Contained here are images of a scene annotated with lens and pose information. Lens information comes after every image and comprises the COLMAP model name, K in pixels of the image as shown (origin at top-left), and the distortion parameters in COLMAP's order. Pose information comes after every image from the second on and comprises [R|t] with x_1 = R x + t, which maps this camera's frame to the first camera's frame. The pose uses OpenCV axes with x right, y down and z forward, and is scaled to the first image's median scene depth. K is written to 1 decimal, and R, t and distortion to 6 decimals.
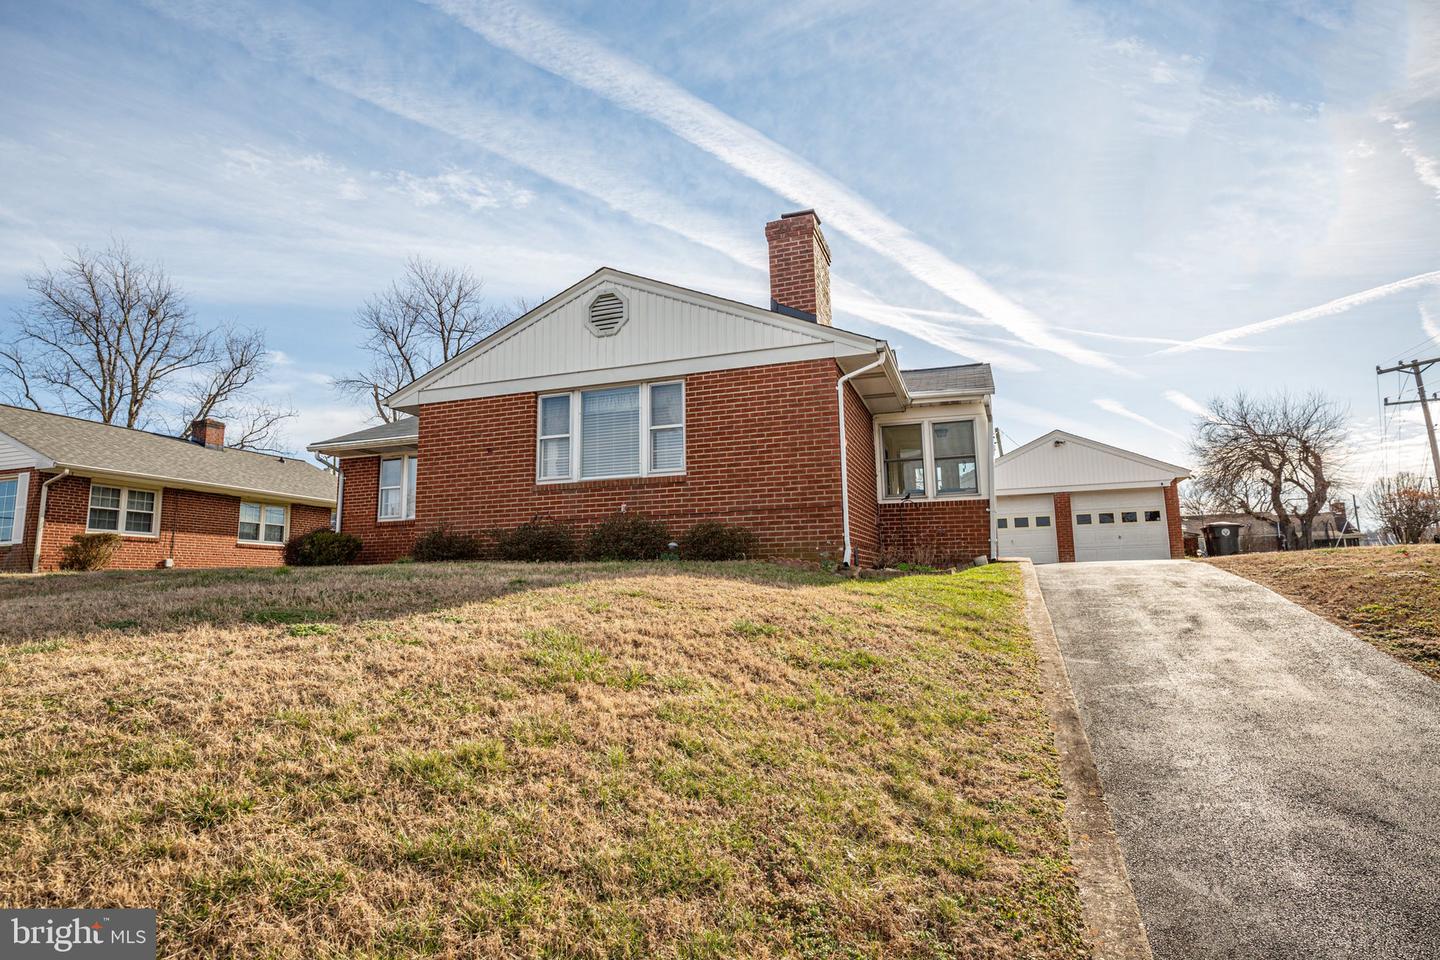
lens RADIAL K [[799.8, 0, 720.8], [0, 799.8, 502.3], [0, 0, 1]] dist [-0.002520, -0.000148]
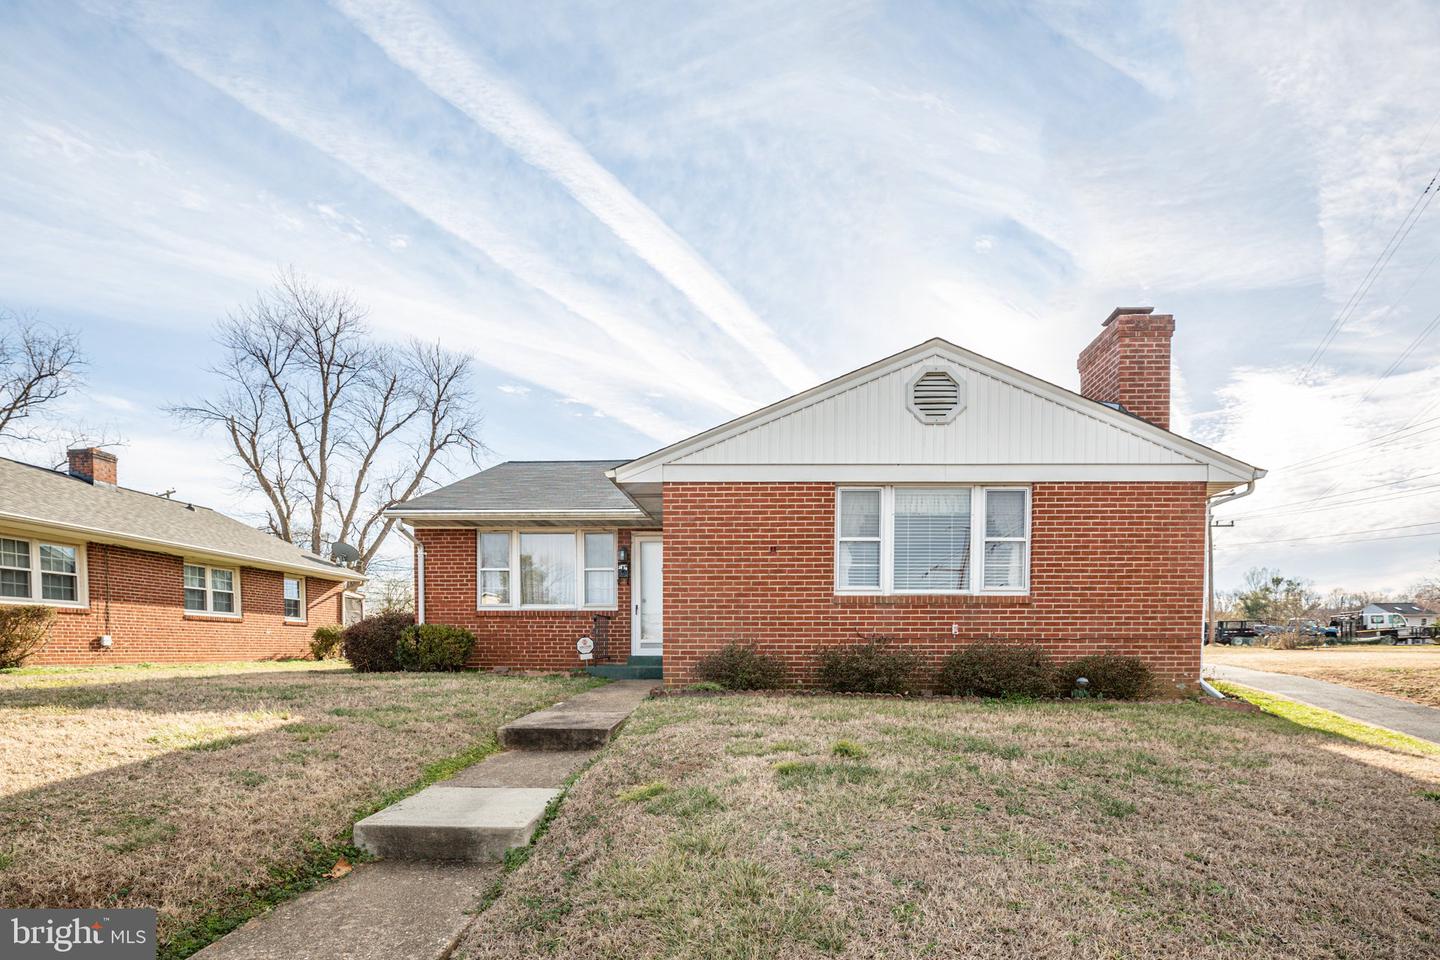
lens RADIAL K [[703.6, 0, 812.3], [0, 703.6, 631.0], [0, 0, 1]] dist [-0.023316, 0.000418]
pose [[0.950285, 0.021780, 0.310617, -0.513386], [-0.048726, 0.995663, 0.079253, -0.044407], [-0.307544, -0.090448, 0.947225, 0.313467]]
